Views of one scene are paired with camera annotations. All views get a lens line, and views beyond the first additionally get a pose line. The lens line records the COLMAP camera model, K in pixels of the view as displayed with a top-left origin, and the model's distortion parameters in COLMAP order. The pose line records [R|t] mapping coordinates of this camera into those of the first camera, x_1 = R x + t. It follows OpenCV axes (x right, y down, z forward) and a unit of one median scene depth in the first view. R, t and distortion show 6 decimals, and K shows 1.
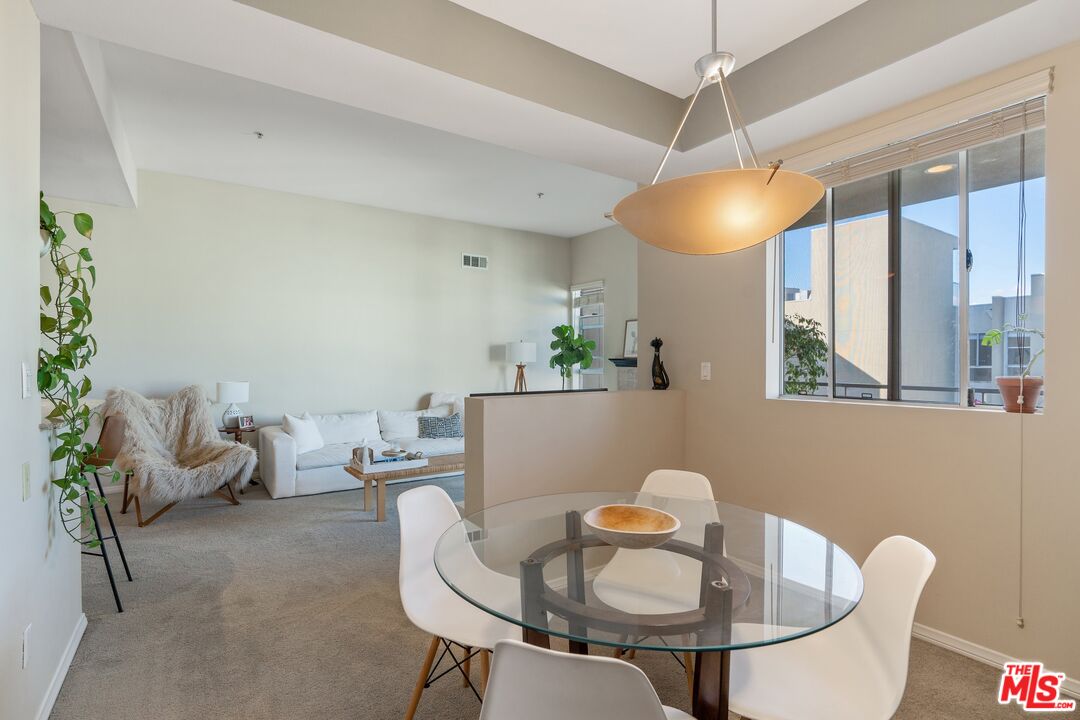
lens RADIAL K [[525.3, 0, 540.0], [0, 525.3, 360.0], [0, 0, 1]] dist [-0.010456, 0.000176]
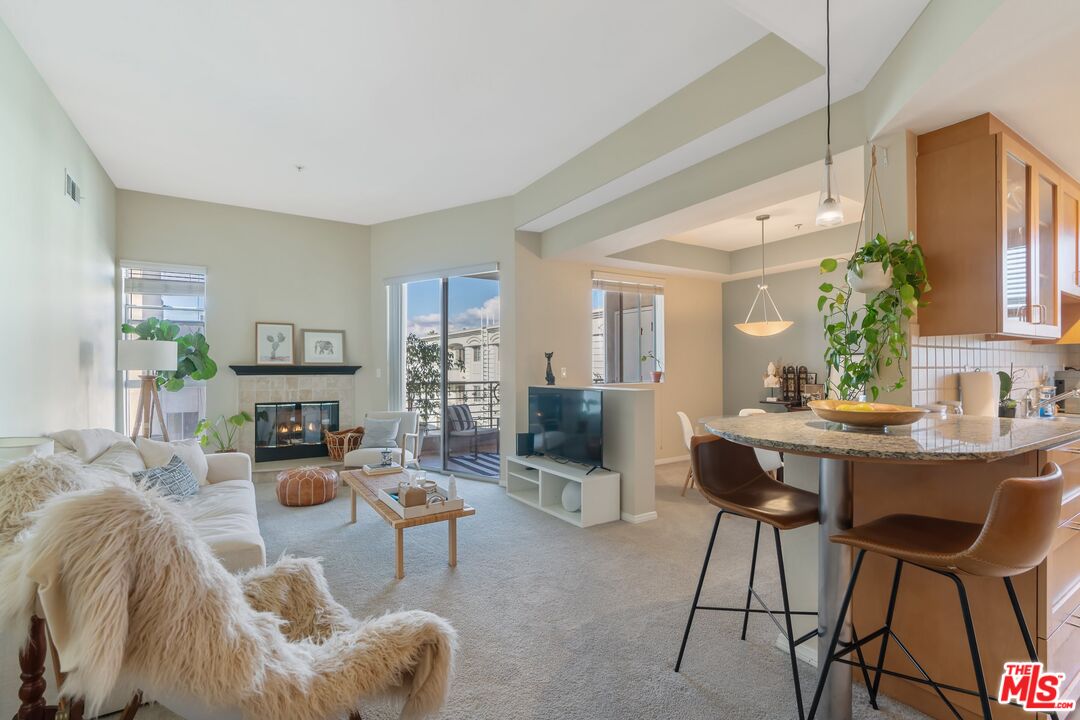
lens RADIAL K [[491.8, 0, 531.5], [0, 491.8, 365.6], [0, 0, 1]] dist [-0.002278, 0.000935]
pose [[0.016796, 0.000405, 0.999859, -0.637281], [0.003733, 0.999993, -0.000468, -0.000609], [-0.999852, 0.003740, 0.016794, 0.512849]]
